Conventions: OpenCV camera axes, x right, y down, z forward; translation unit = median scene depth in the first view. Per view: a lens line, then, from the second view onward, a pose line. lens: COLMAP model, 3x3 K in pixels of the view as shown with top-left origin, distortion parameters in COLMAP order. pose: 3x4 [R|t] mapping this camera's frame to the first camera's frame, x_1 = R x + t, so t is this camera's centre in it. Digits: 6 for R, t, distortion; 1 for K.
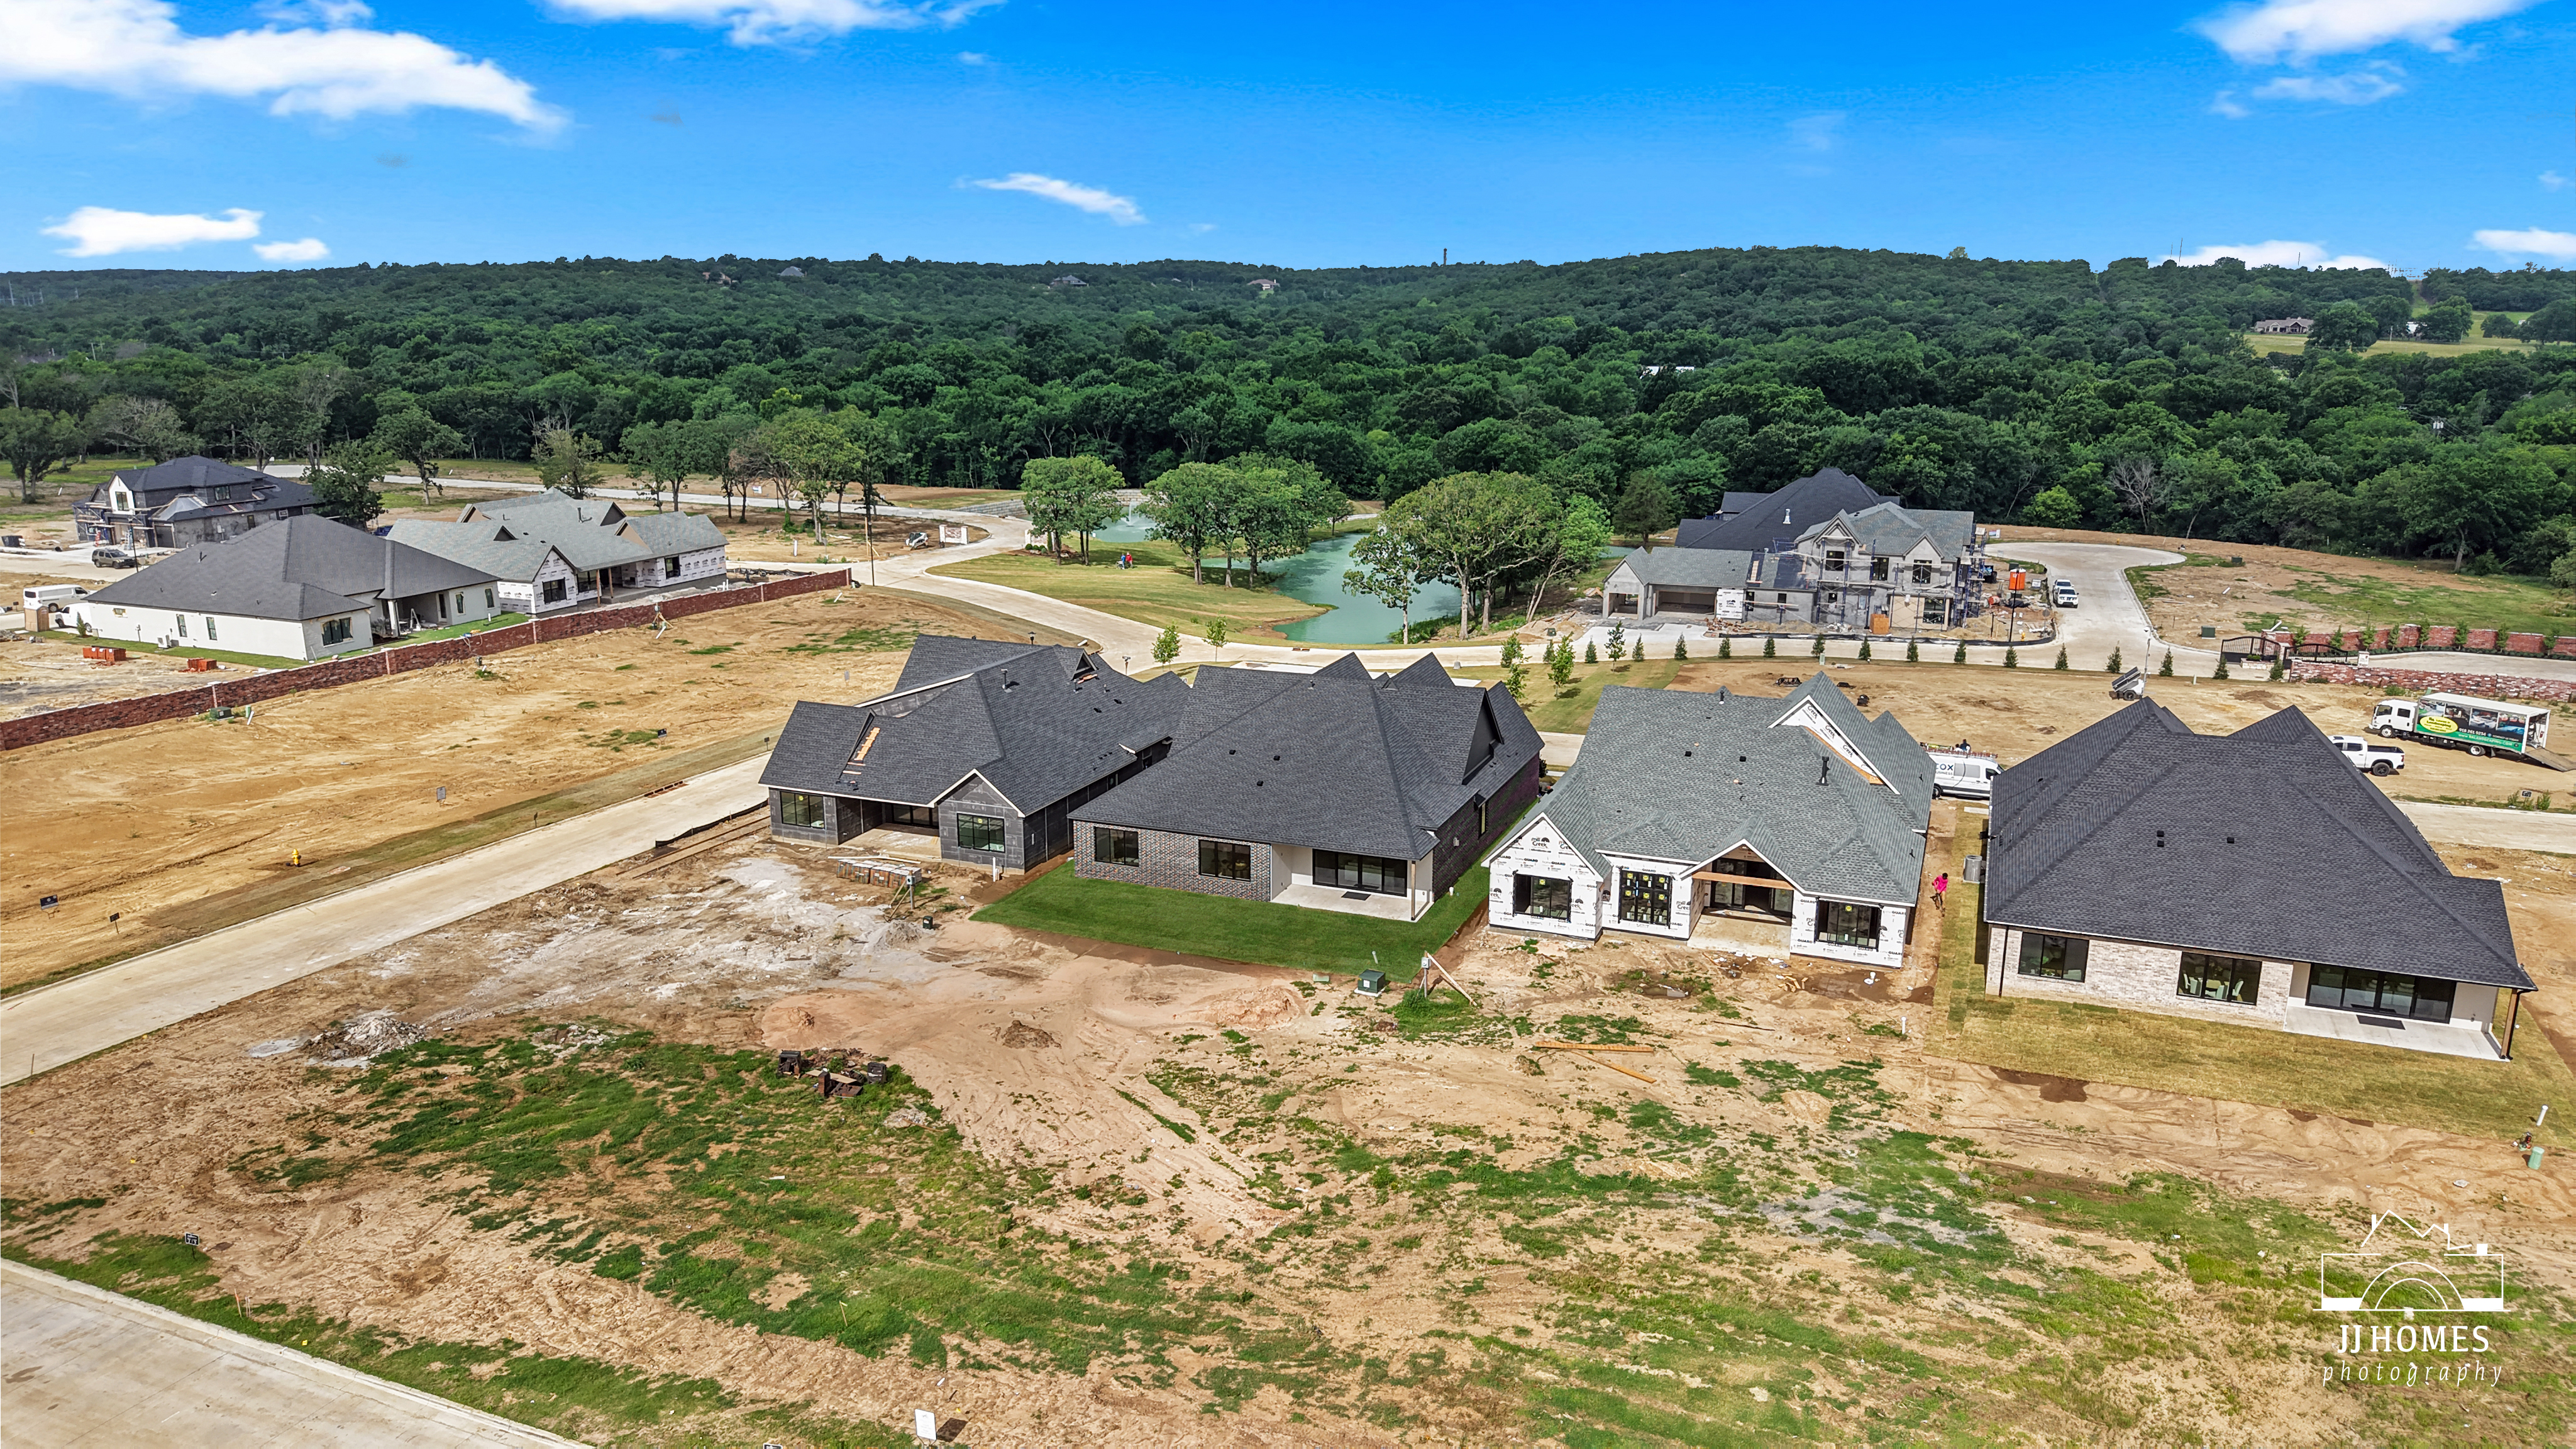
lens RADIAL K [[1723.0, 0, 1277.2], [0, 1723.0, 706.5], [0, 0, 1]] dist [0.055615, -0.089744]
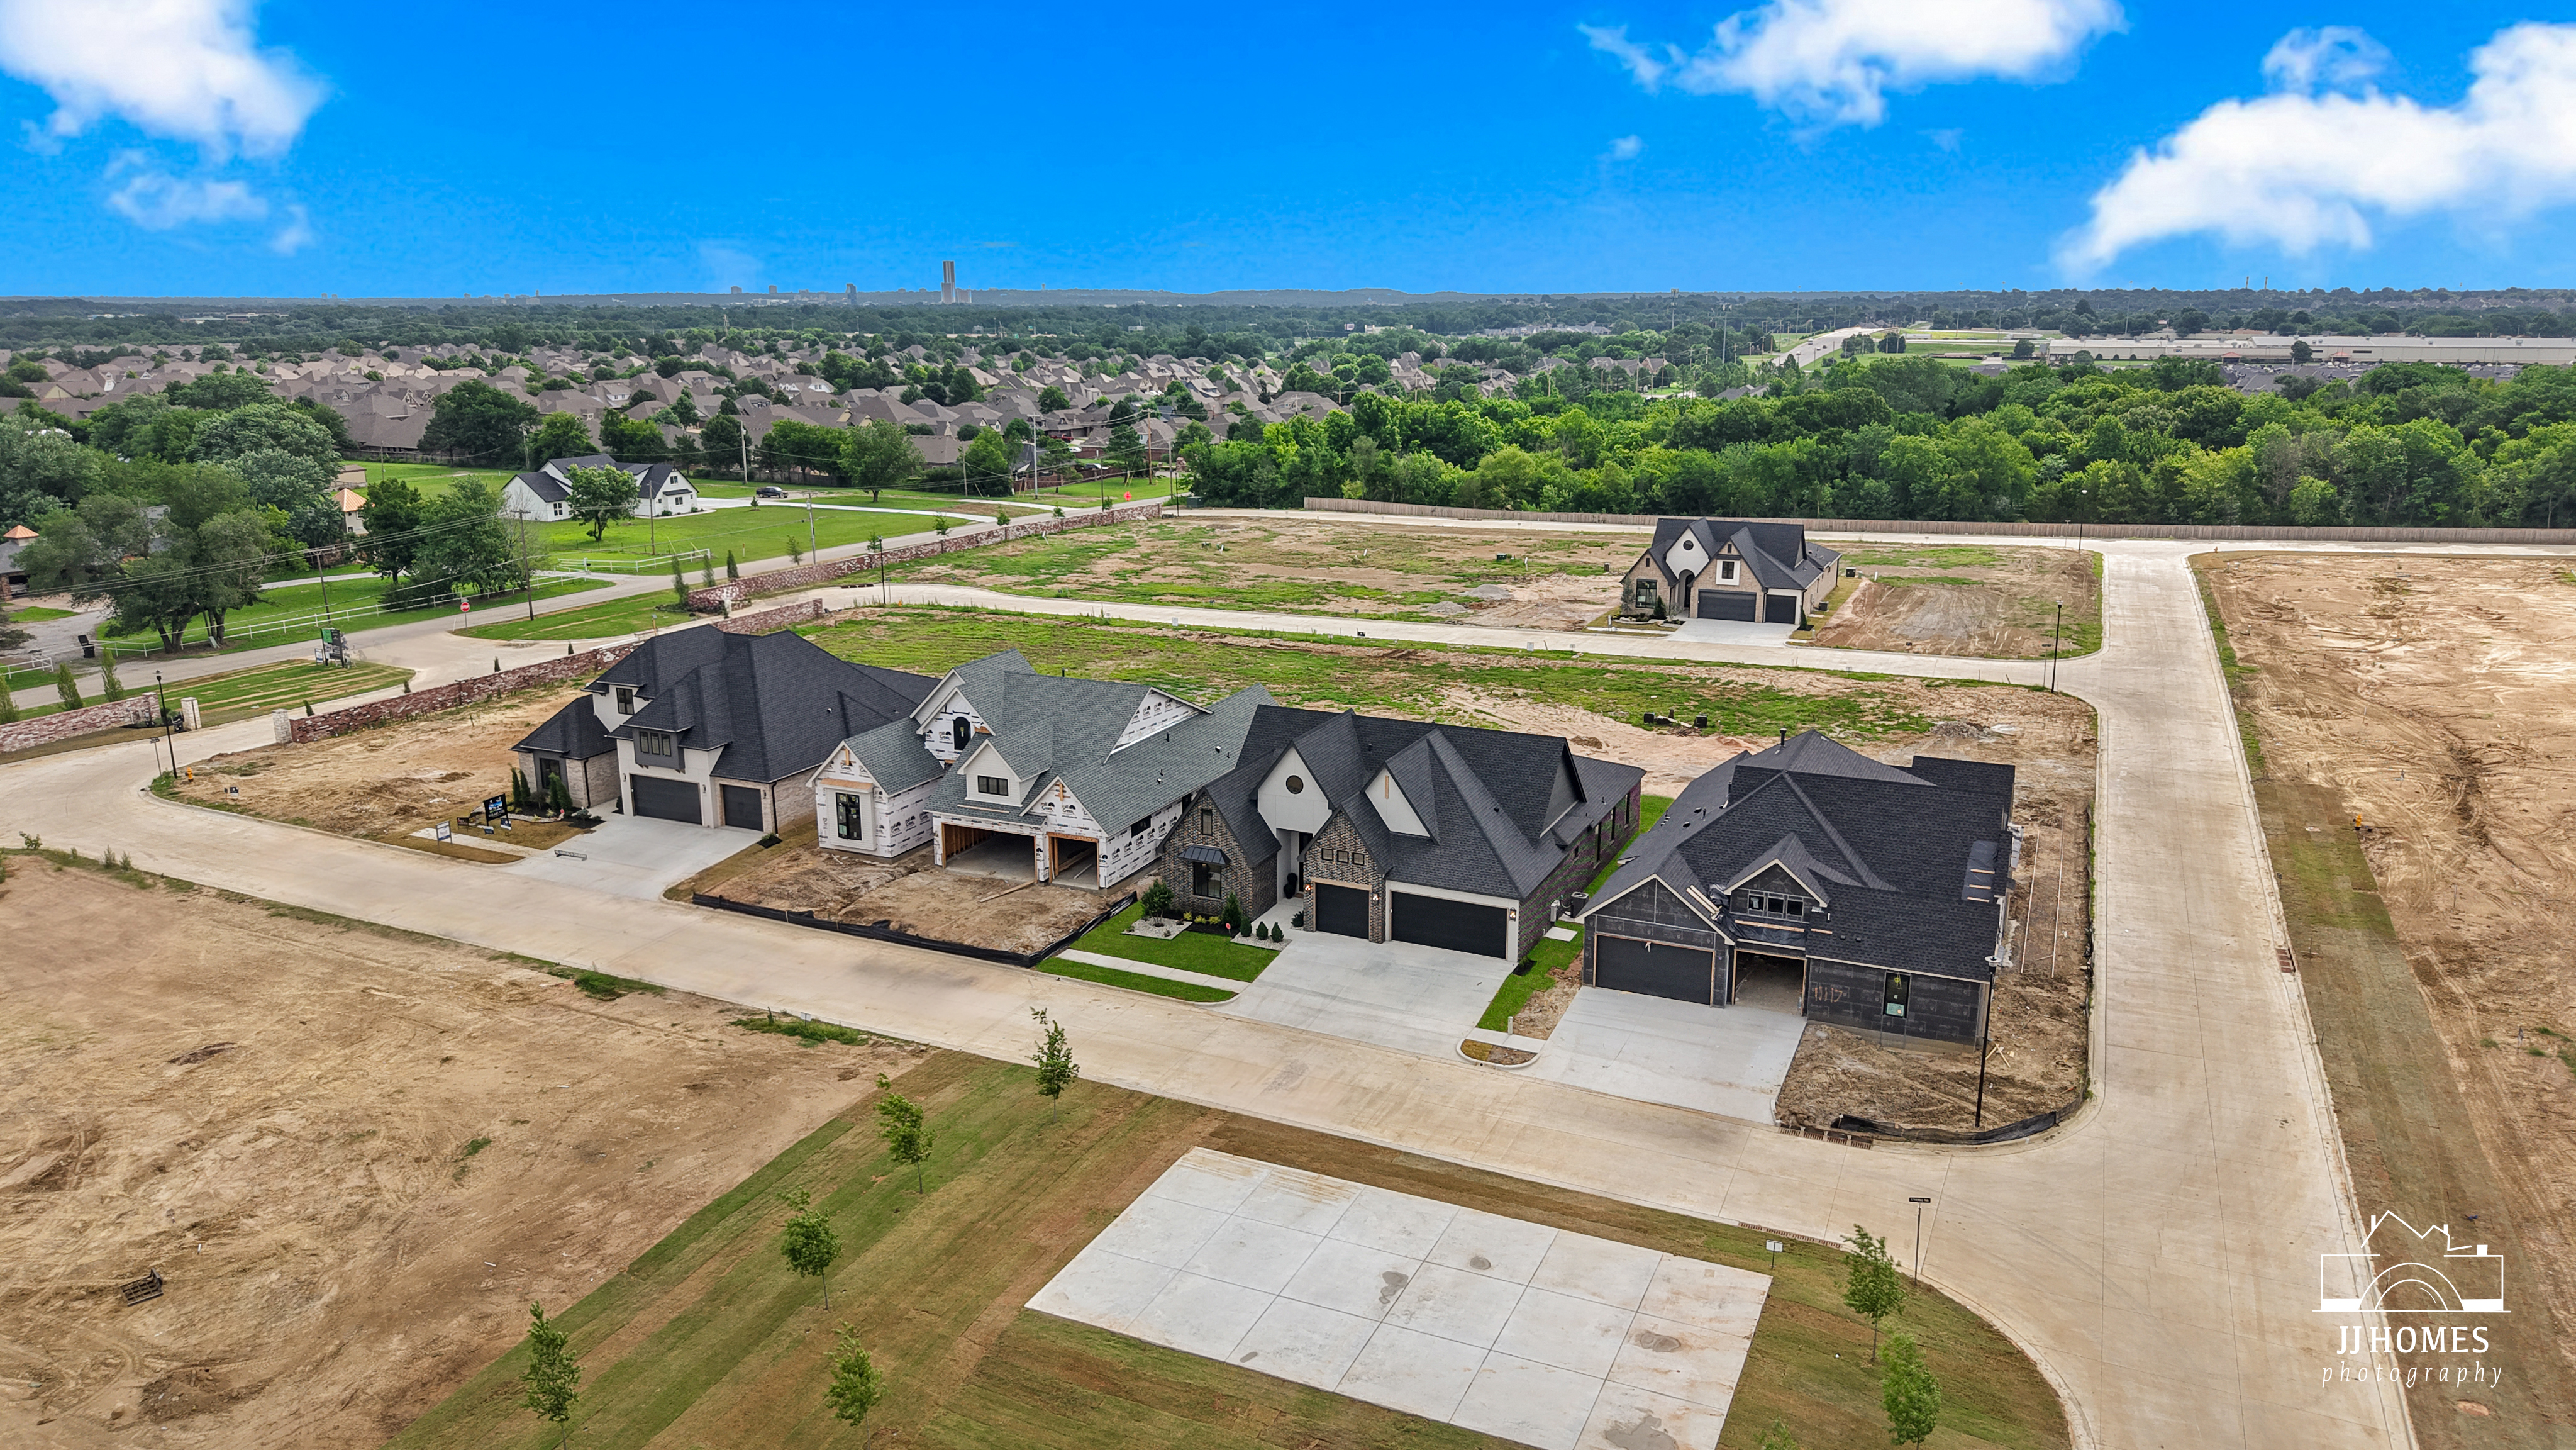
lens RADIAL K [[1723.0, 0, 1277.2], [0, 1723.0, 707.0], [0, 0, 1]] dist [0.055615, -0.089744]
pose [[-0.999080, 0.001654, 0.042855, 0.081016], [0.020596, 0.894990, 0.445611, -0.576376], [-0.037618, 0.446084, -0.894200, 2.377777]]
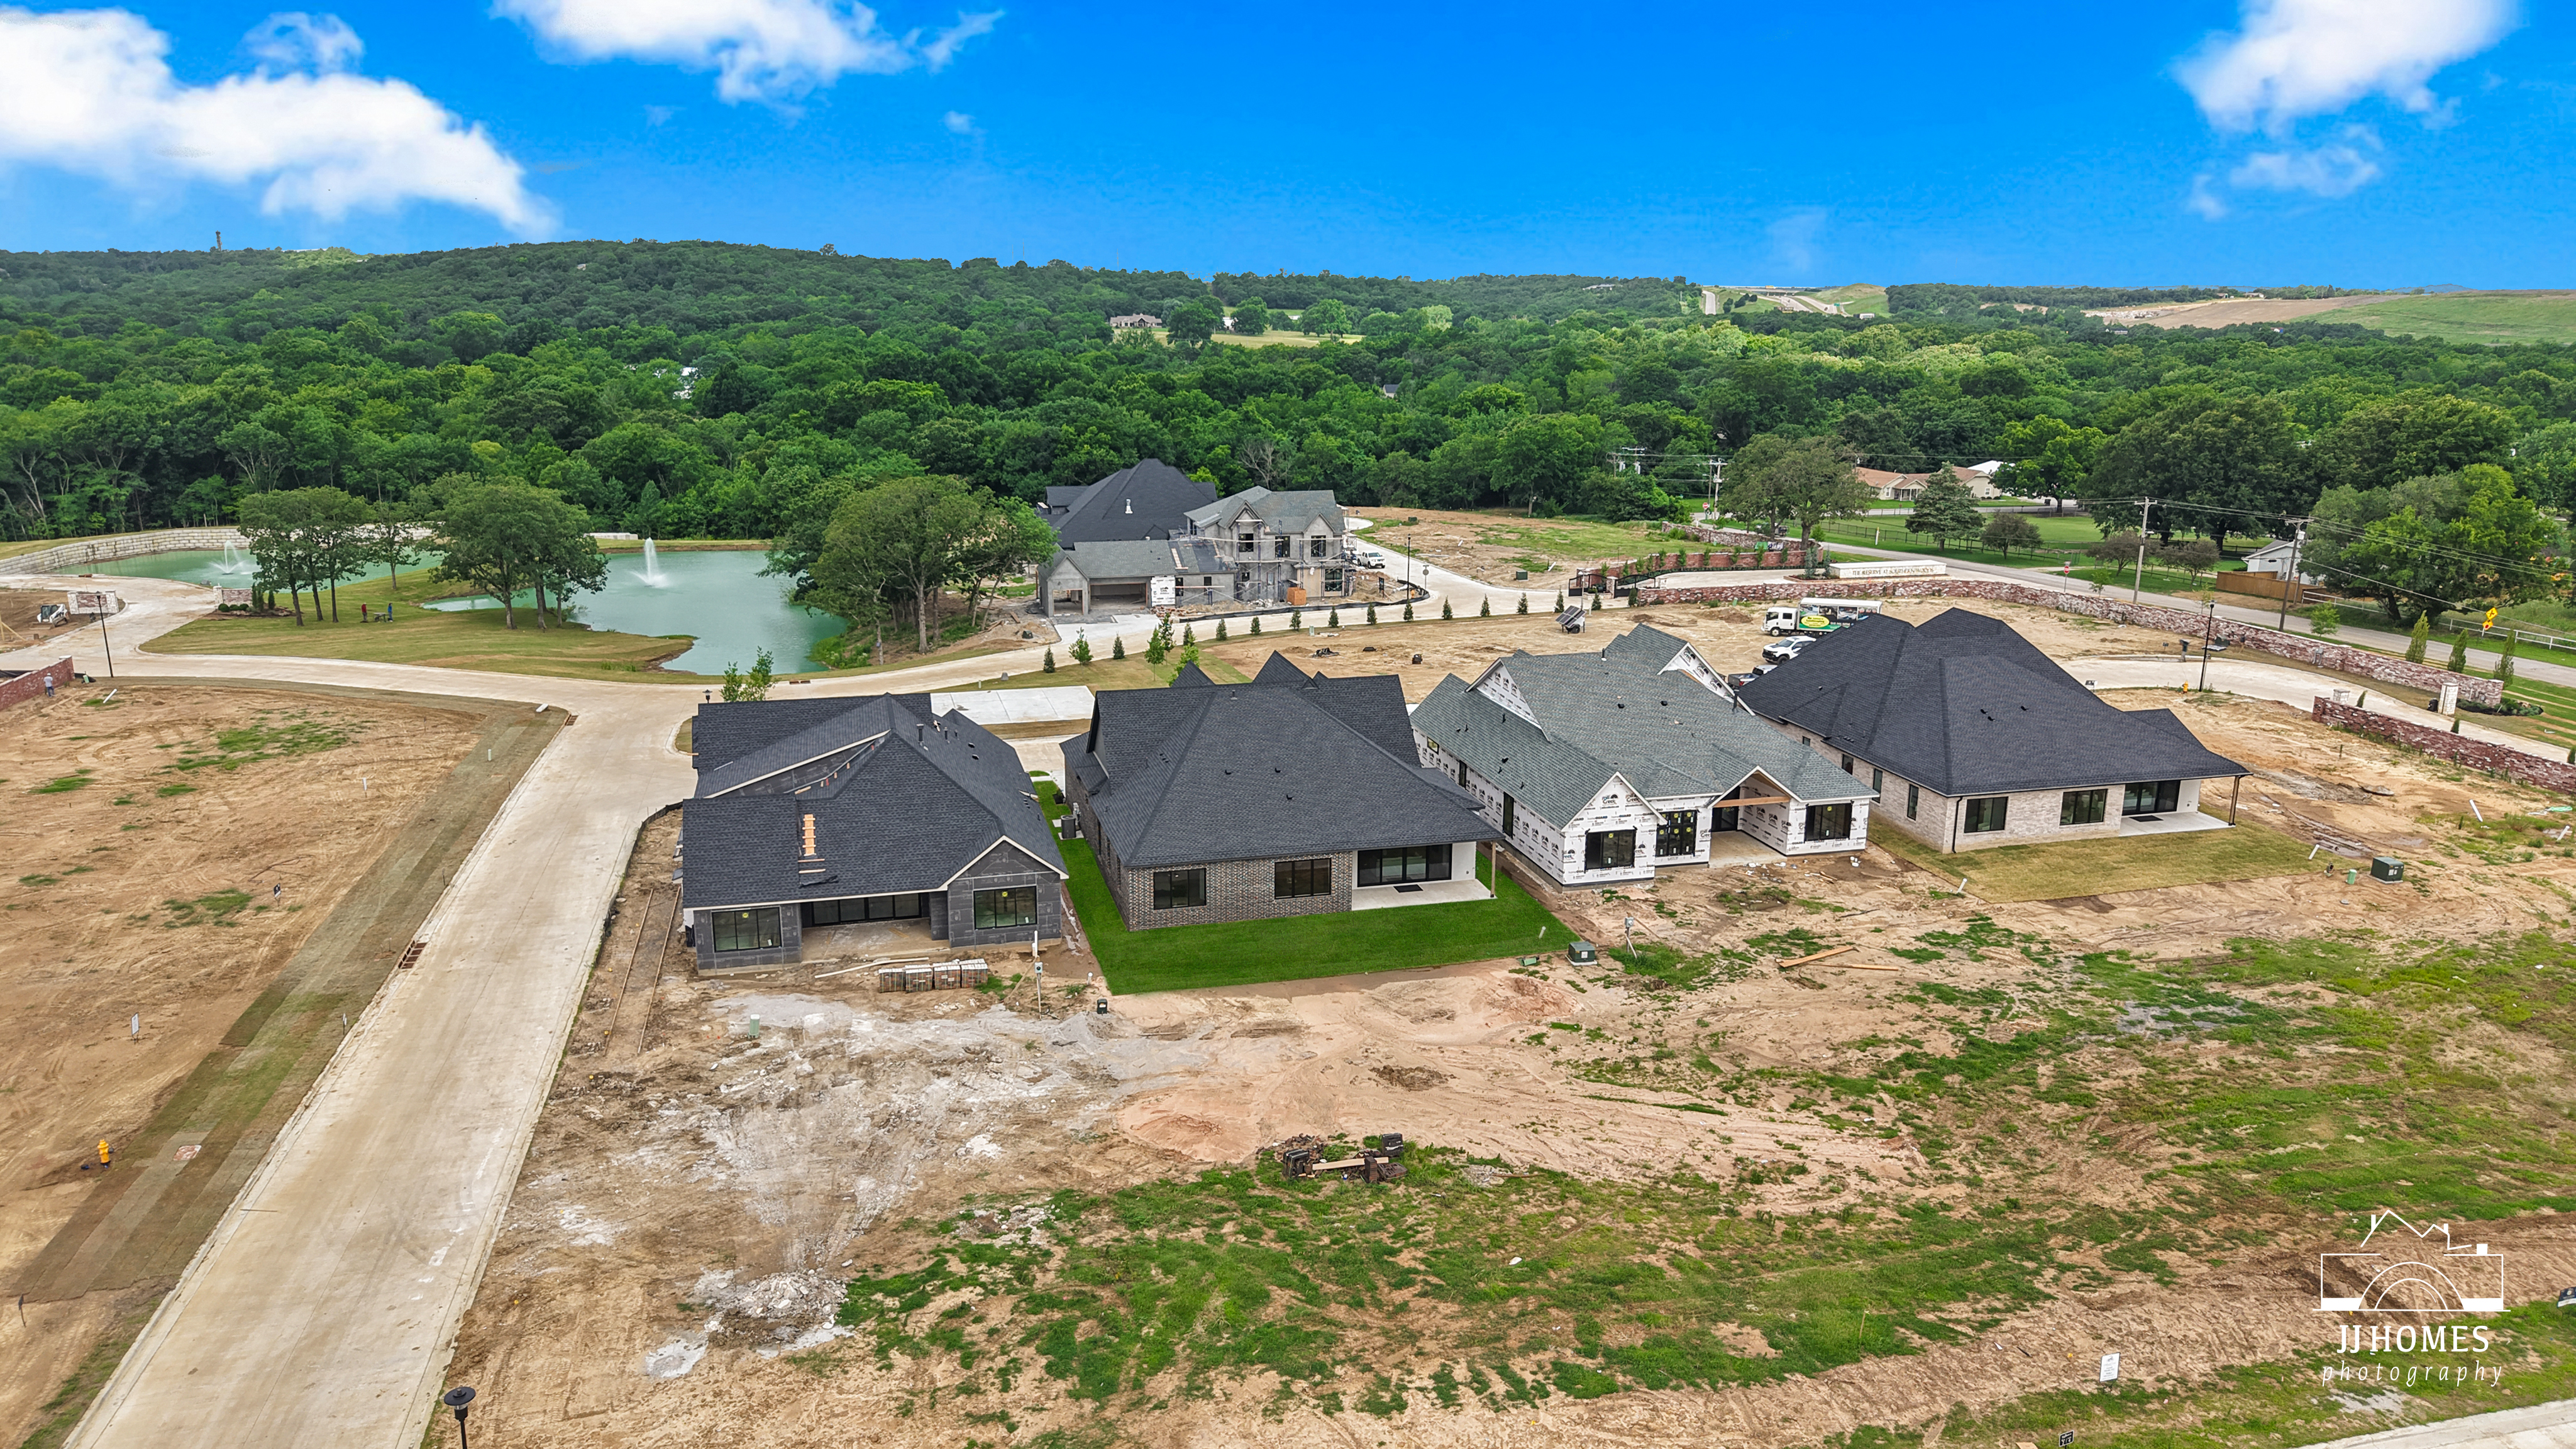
lens RADIAL K [[1733.5, 0, 1288.0], [0, 1733.5, 724.5], [0, 0, 1]] dist [0.051464, -0.074856]
pose [[0.798992, -0.139425, 0.584955, -0.688450], [0.133153, 0.989623, 0.054004, -0.058379], [-0.586415, 0.034739, 0.809266, 0.245968]]
